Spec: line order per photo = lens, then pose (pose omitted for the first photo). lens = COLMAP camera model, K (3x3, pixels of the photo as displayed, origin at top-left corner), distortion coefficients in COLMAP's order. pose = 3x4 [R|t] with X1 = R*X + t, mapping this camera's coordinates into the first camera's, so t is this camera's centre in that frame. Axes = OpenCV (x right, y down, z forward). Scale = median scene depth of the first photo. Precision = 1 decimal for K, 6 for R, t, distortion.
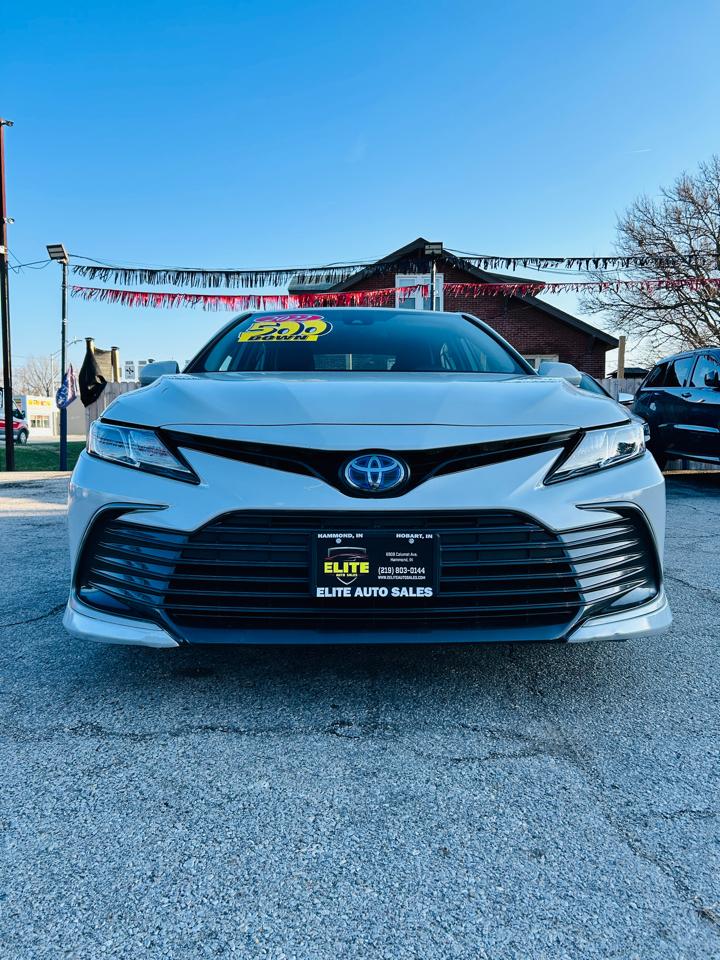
lens RADIAL K [[732.1, 0, 360.0], [0, 732.1, 480.0], [0, 0, 1]] dist [0.050595, -0.059981]
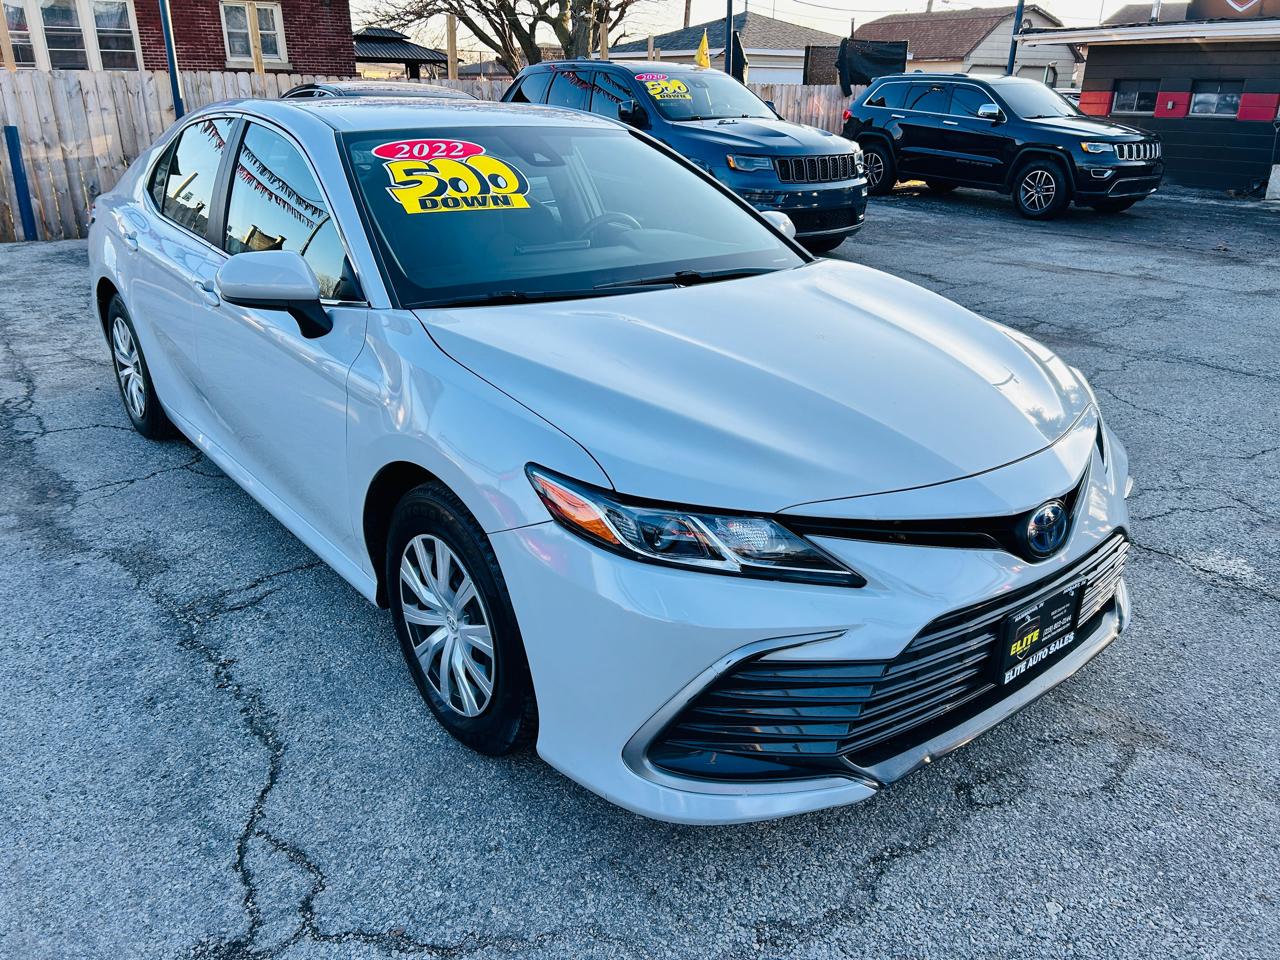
lens RADIAL K [[974.1, 0, 654.2], [0, 974.1, 485.8], [0, 0, 1]] dist [0.045160, -0.048438]
pose [[0.778729, -0.219316, 0.587777, -0.967272], [0.024875, 0.946962, 0.320382, -0.422001], [-0.626867, -0.234869, 0.742882, 0.448768]]
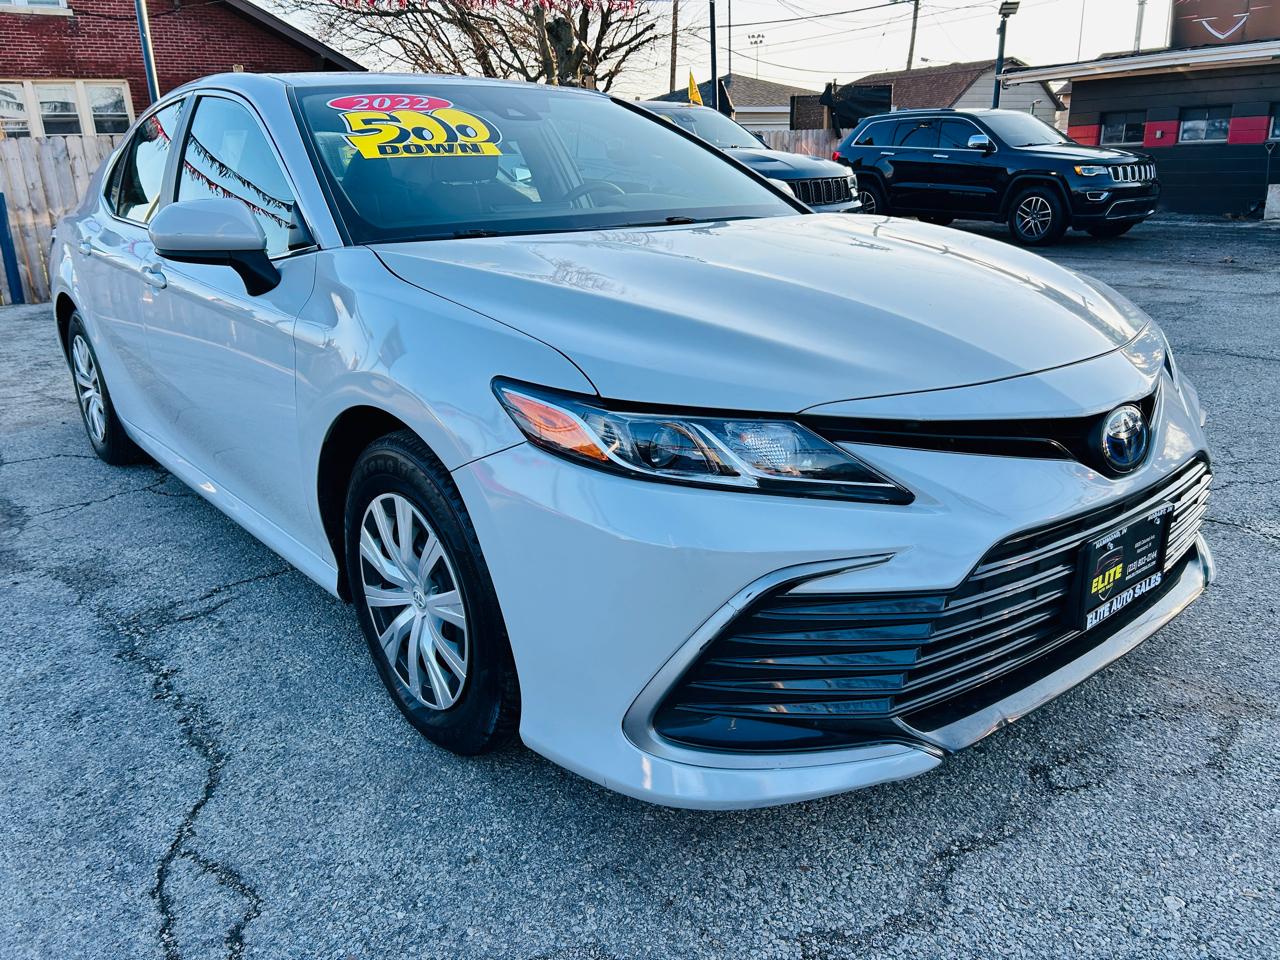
lens RADIAL K [[972.5, 0, 647.5], [0, 972.5, 484.1], [0, 0, 1]] dist [0.050316, -0.056292]
pose [[0.776661, -0.211554, 0.593332, -0.882549], [0.070170, 0.965112, 0.252262, -0.232024], [-0.625998, -0.154288, 0.764409, 0.552481]]
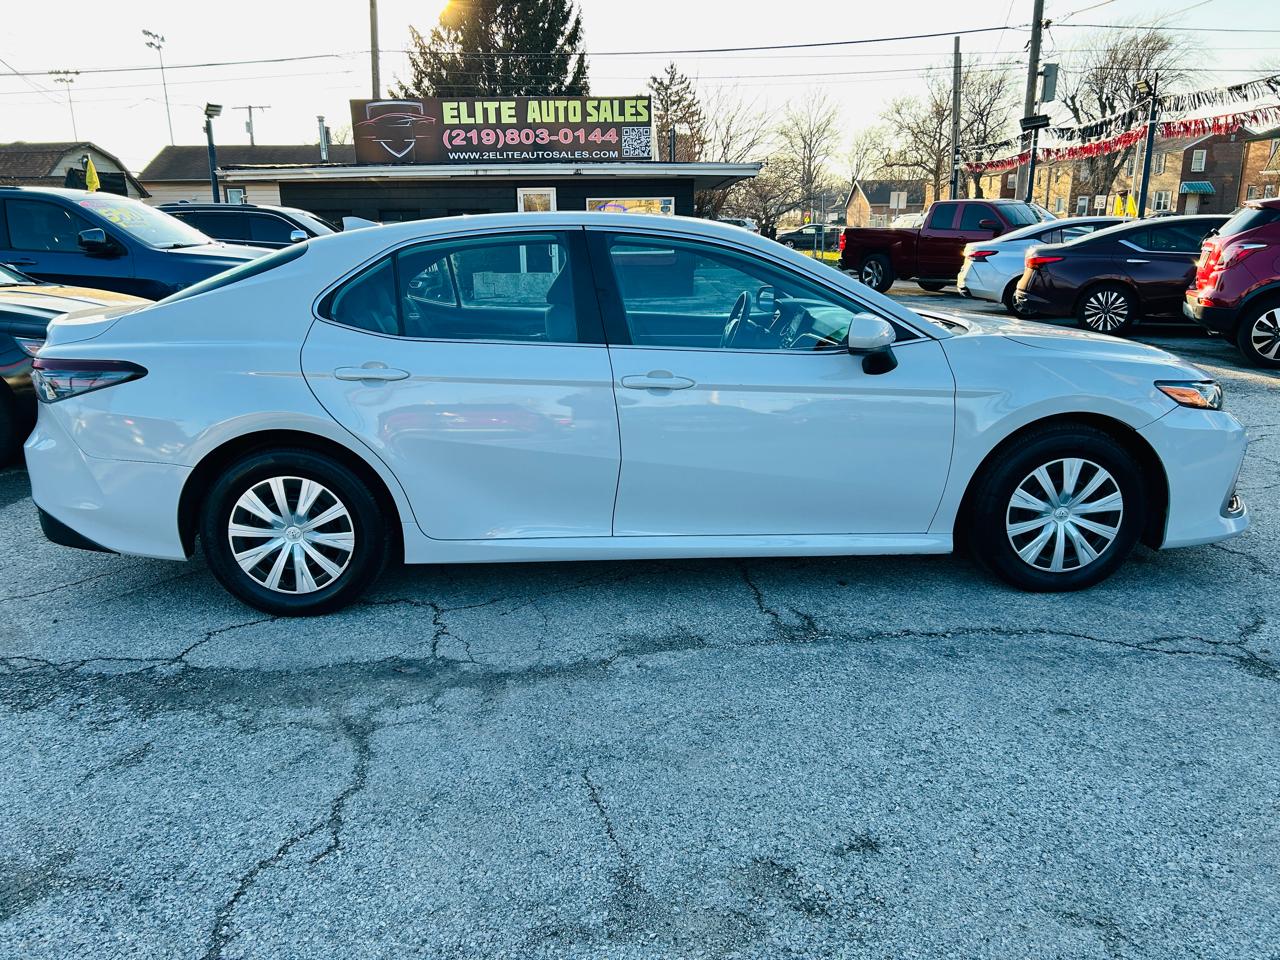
lens RADIAL K [[974.4, 0, 640.0], [0, 974.4, 480.0], [0, 0, 1]] dist [0.050530, -0.058206]
pose [[-0.040767, -0.244850, 0.968703, -2.355408], [0.080498, 0.965553, 0.247442, -0.492604], [-0.995921, 0.088066, -0.019652, 2.384399]]
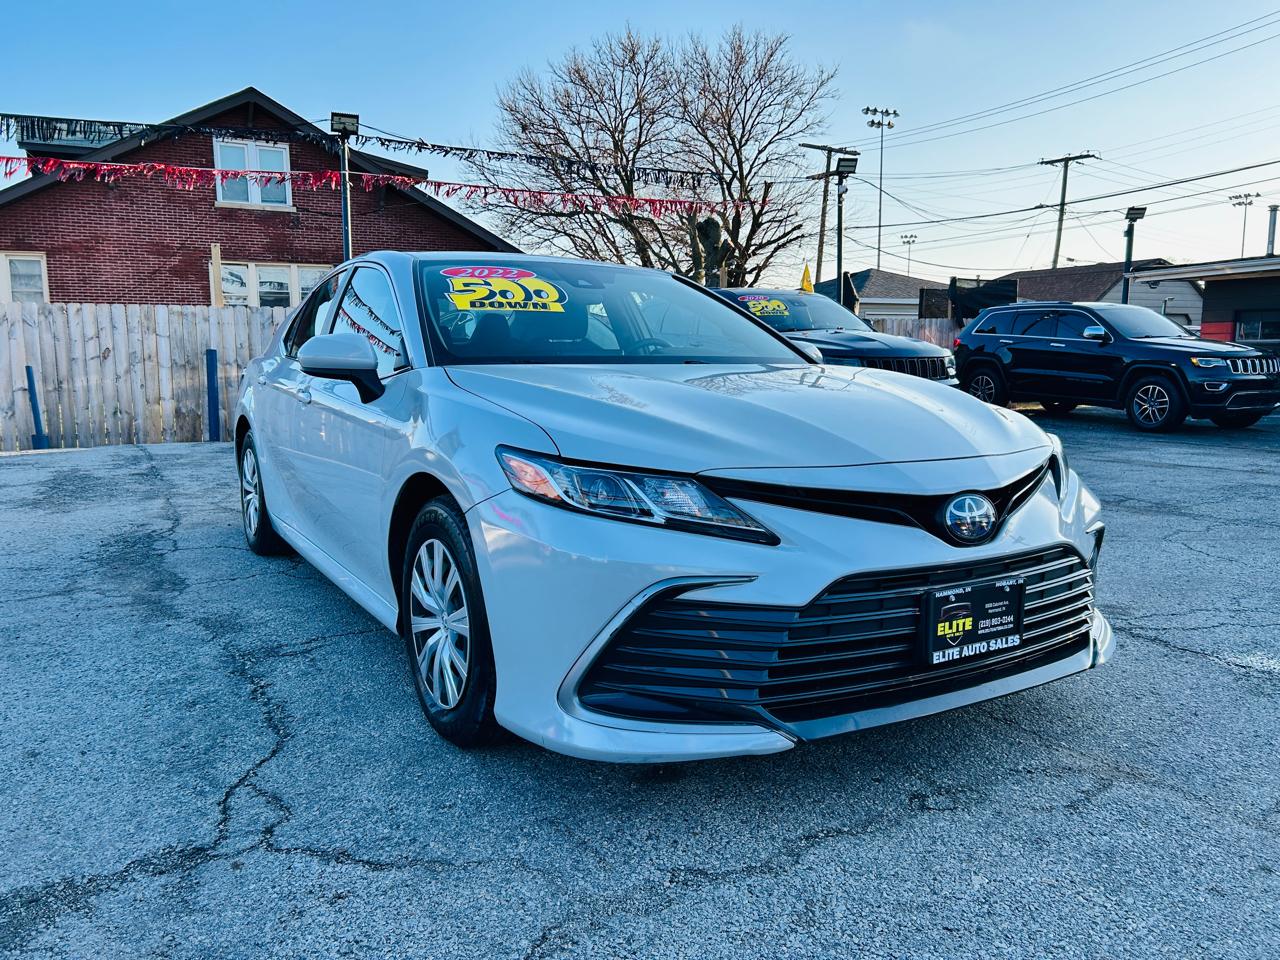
lens RADIAL K [[976.1, 0, 653.6], [0, 976.1, 478.2], [0, 0, 1]] dist [0.050595, -0.059981]
pose [[0.862326, -0.058836, 0.502923, -0.906585], [0.031686, 0.997550, 0.062372, -0.144358], [-0.505361, -0.037849, 0.862078, 0.152443]]
